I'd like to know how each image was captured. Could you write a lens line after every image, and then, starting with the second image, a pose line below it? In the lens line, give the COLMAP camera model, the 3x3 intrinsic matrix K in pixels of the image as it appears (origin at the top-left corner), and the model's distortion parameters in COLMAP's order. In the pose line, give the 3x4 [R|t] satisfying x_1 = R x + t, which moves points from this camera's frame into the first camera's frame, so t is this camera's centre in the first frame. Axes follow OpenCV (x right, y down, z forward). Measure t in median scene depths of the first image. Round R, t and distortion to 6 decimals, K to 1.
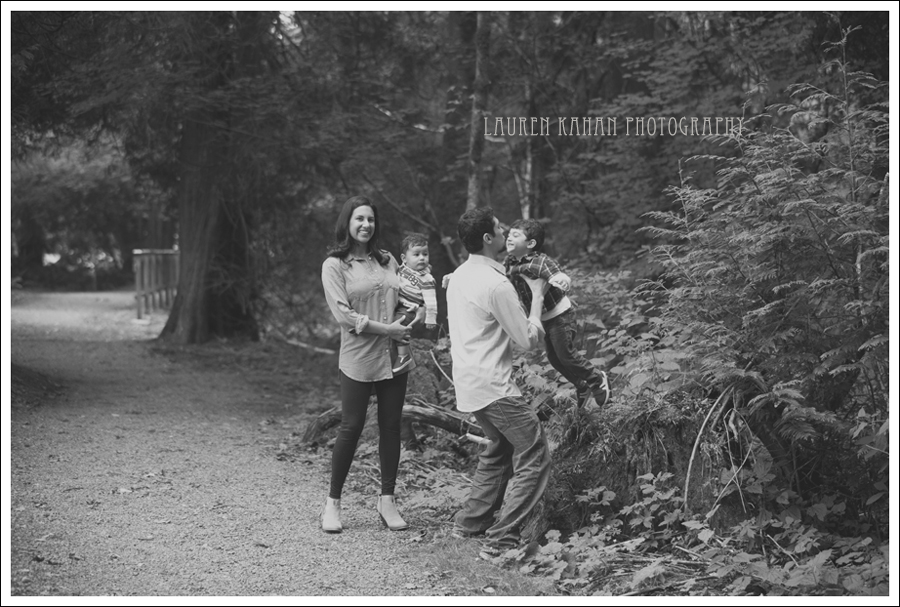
lens RADIAL K [[2708.5, 0, 449.8], [0, 2708.5, 303.3], [0, 0, 1]] dist [-0.120923, 0.000000]
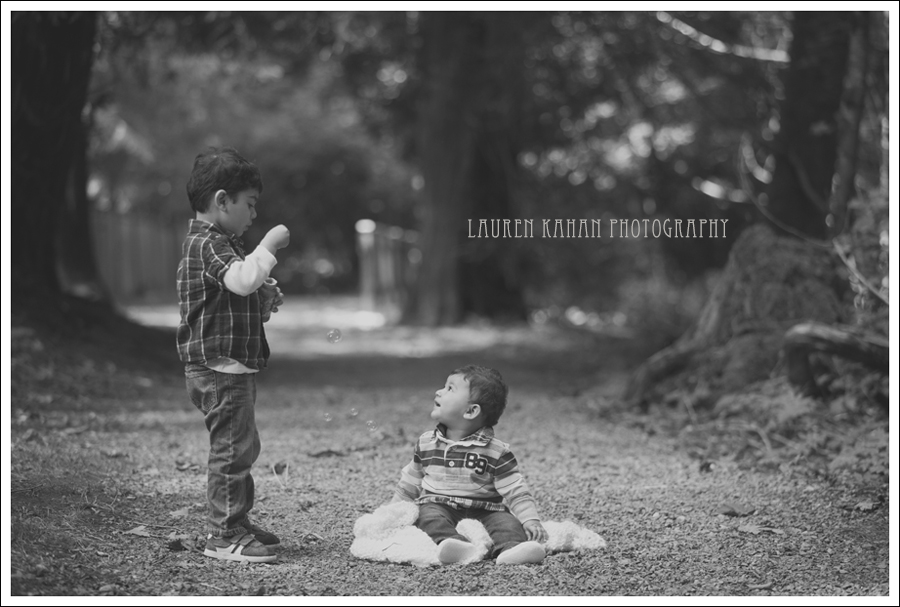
lens RADIAL K [[3049.1, 0, 450.2], [0, 3049.1, 302.4], [0, 0, 1]] dist [0.117717, 0.000000]
pose [[0.995998, -0.010274, -0.088788, -0.031839], [0.008189, 0.999683, -0.023817, 0.045699], [0.089005, 0.022995, 0.995766, 0.296348]]
